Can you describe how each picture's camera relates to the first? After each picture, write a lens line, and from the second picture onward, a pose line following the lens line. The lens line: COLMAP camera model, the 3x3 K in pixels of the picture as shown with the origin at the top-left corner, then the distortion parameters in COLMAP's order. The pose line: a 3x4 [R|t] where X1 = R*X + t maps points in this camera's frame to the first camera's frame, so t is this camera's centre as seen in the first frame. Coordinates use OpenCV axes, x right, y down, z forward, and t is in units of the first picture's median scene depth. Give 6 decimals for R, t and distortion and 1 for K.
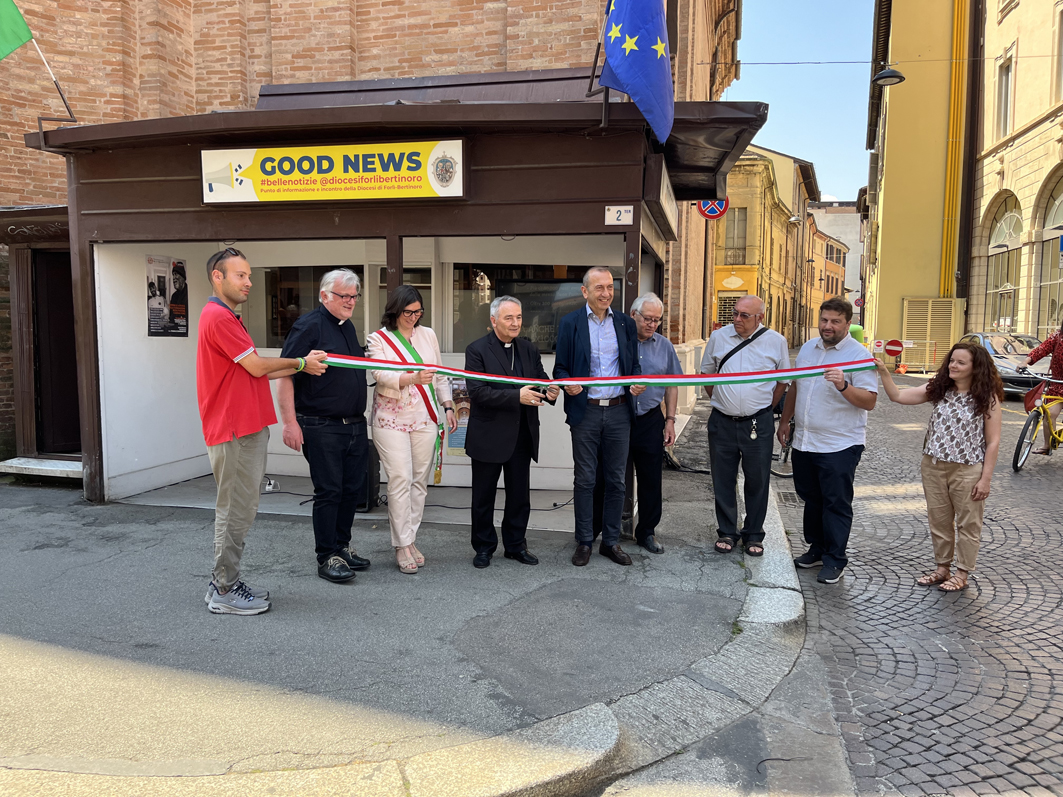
lens RADIAL K [[811.9, 0, 531.5], [0, 811.9, 398.5], [0, 0, 1]] dist [0.074309, -0.101497]
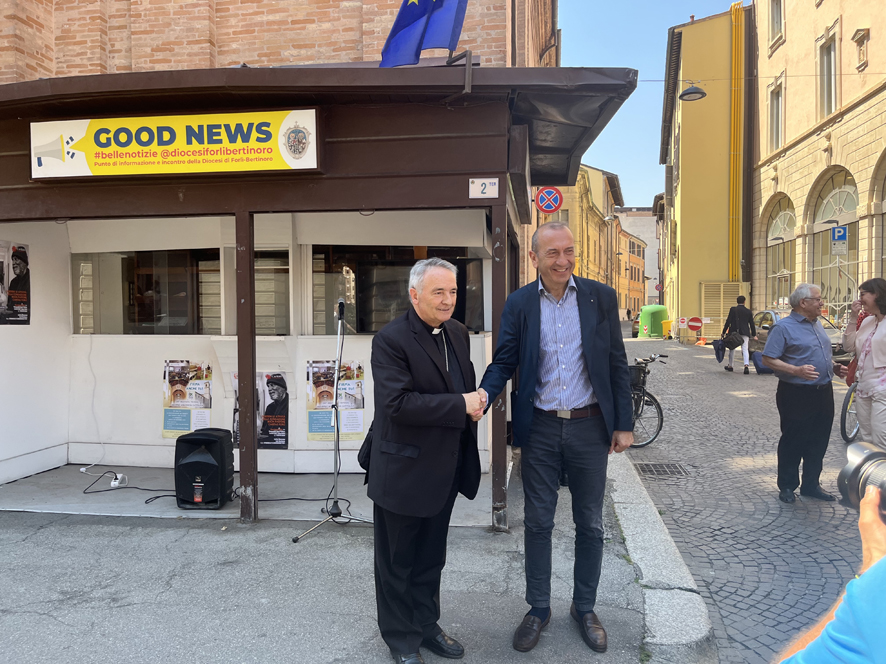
lens RADIAL K [[686.1, 0, 454.8], [0, 686.1, 331.6], [0, 0, 1]] dist [0.080161, -0.096037]
pose [[0.995514, -0.019333, 0.092618, -0.003038], [0.024663, 0.998083, -0.056756, -0.009128], [-0.091343, 0.058786, 0.994083, 0.155354]]
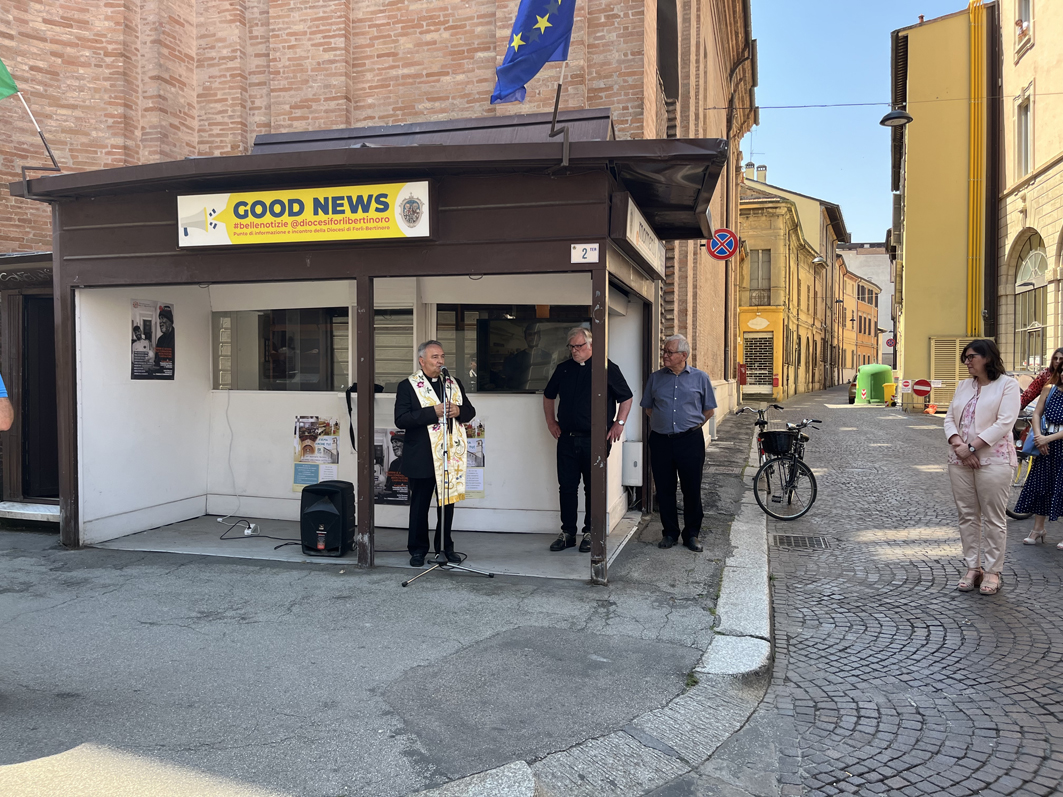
lens RADIAL K [[812.7, 0, 534.4], [0, 812.7, 387.7], [0, 0, 1]] dist [0.071342, -0.094528]
pose [[0.999407, -0.007390, -0.033617, 0.057310], [0.005164, 0.997818, -0.065815, 0.002836], [0.034030, 0.065602, 0.997265, 0.014317]]
